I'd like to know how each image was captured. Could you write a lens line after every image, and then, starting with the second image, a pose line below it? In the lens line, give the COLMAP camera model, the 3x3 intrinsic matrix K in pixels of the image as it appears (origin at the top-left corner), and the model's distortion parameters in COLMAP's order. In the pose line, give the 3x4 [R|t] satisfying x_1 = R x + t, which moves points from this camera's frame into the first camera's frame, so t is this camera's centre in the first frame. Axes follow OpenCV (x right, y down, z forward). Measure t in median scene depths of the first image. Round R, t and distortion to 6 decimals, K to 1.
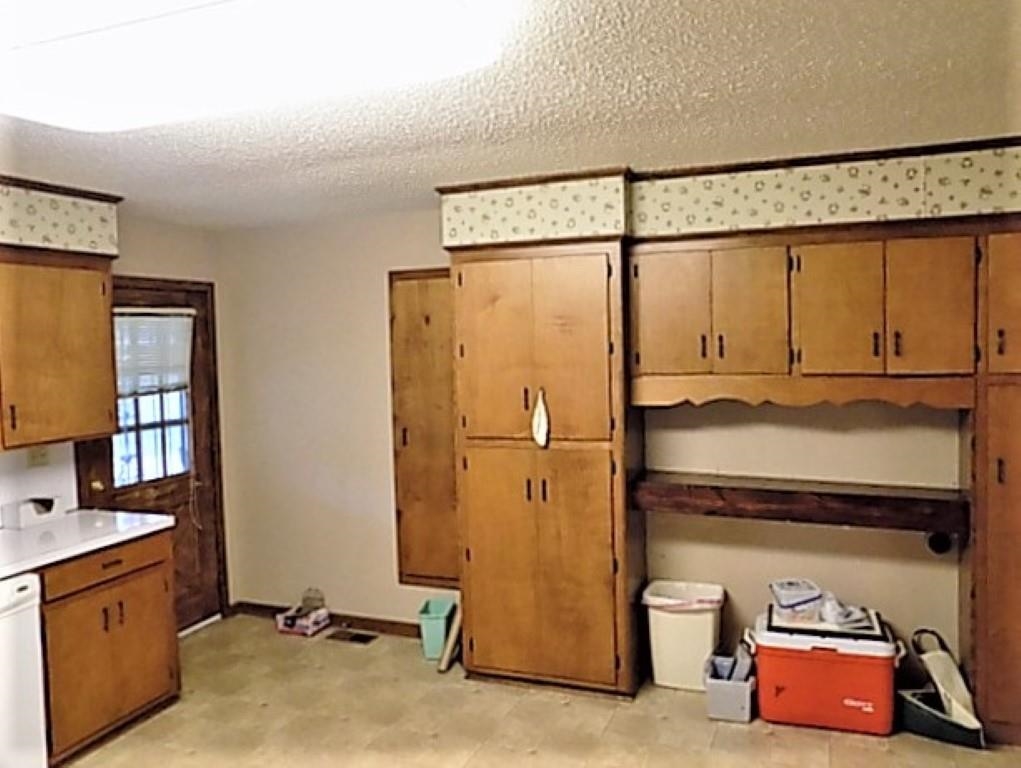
lens RADIAL K [[768.4, 0, 512.8], [0, 768.4, 386.2], [0, 0, 1]] dist [-0.056145, 0.046823]
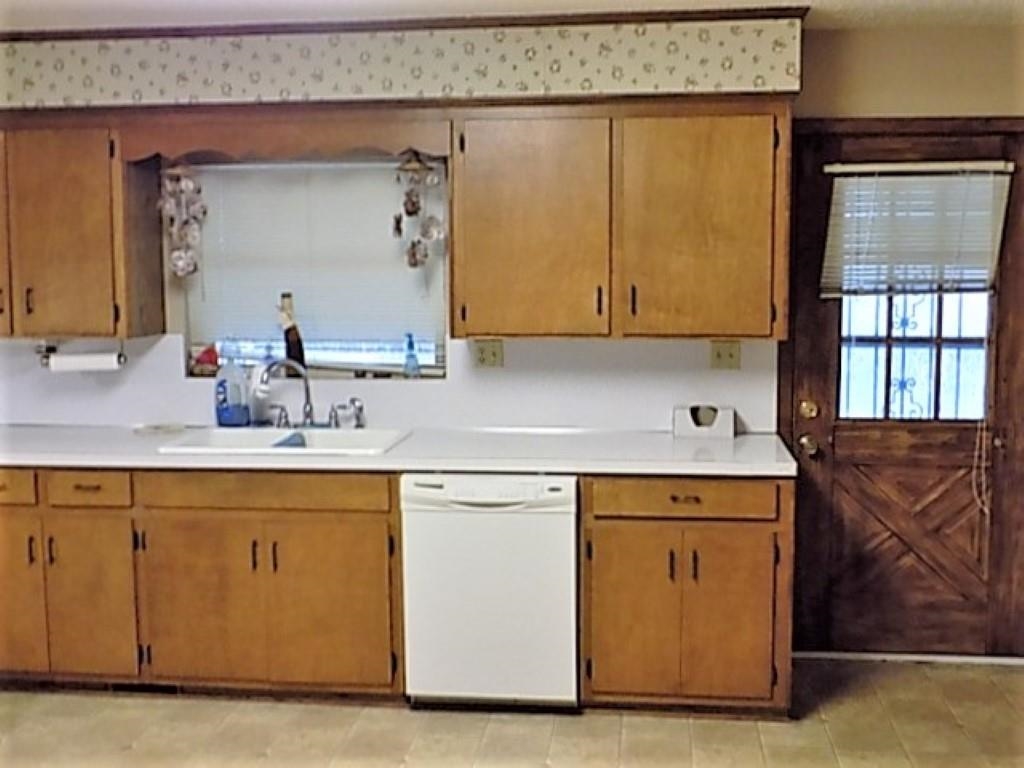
lens RADIAL K [[1115.5, 0, 516.6], [0, 1115.5, 380.9], [0, 0, 1]] dist [-0.016105, 0.000000]
pose [[0.261777, 0.141950, -0.954632, 0.450808], [-0.064616, 0.989483, 0.129413, -0.020347], [0.962963, 0.027807, 0.268197, 0.466600]]
